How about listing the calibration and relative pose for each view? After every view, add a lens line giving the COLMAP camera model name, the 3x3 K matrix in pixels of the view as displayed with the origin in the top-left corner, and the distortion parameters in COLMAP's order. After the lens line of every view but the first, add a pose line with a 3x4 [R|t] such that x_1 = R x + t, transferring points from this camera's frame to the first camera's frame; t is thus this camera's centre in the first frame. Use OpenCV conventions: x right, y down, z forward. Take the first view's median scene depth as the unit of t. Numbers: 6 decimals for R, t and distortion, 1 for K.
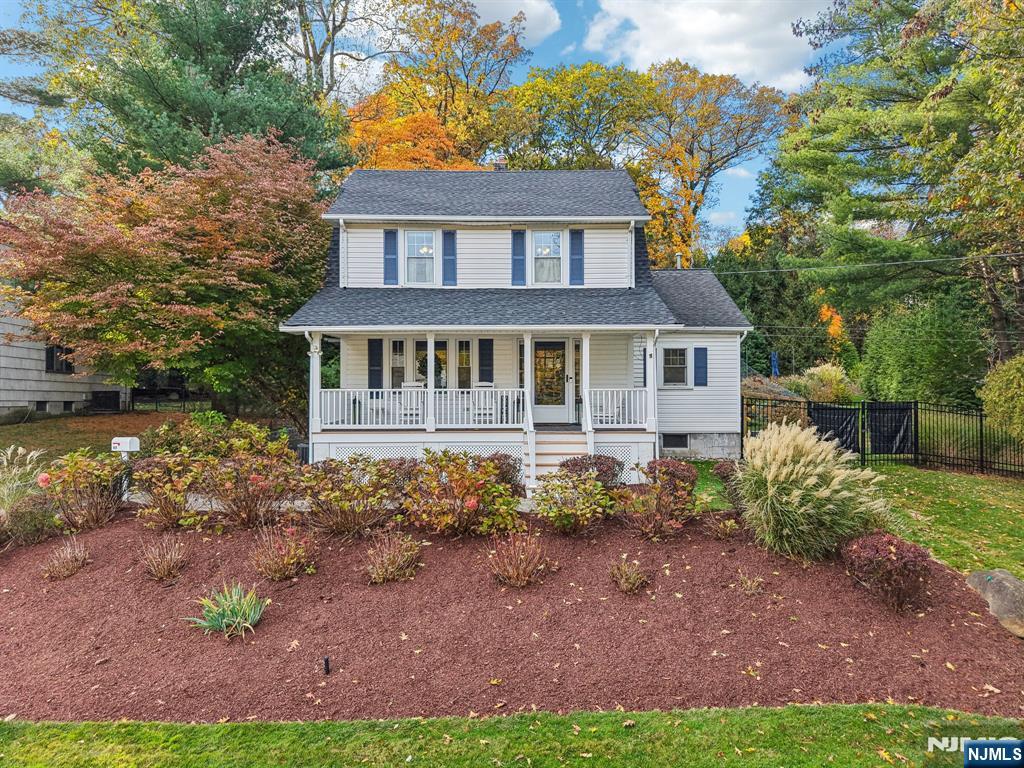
lens RADIAL K [[706.5, 0, 512.0], [0, 706.5, 384.0], [0, 0, 1]] dist [0.003642, -0.000761]
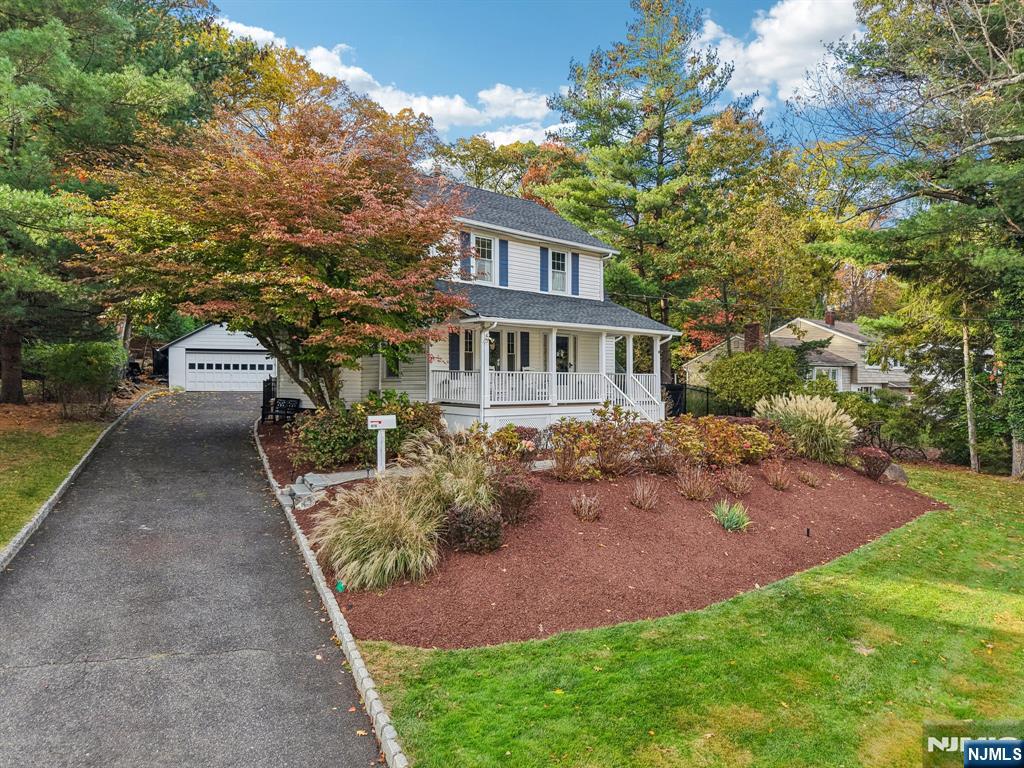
lens RADIAL K [[706.5, 0, 512.0], [0, 706.5, 384.0], [0, 0, 1]] dist [0.003642, -0.000761]
pose [[0.728803, 0.004231, 0.684710, -0.903862], [-0.020980, 0.999649, 0.016154, 0.008049], [-0.684402, -0.026138, 0.728636, 0.107819]]
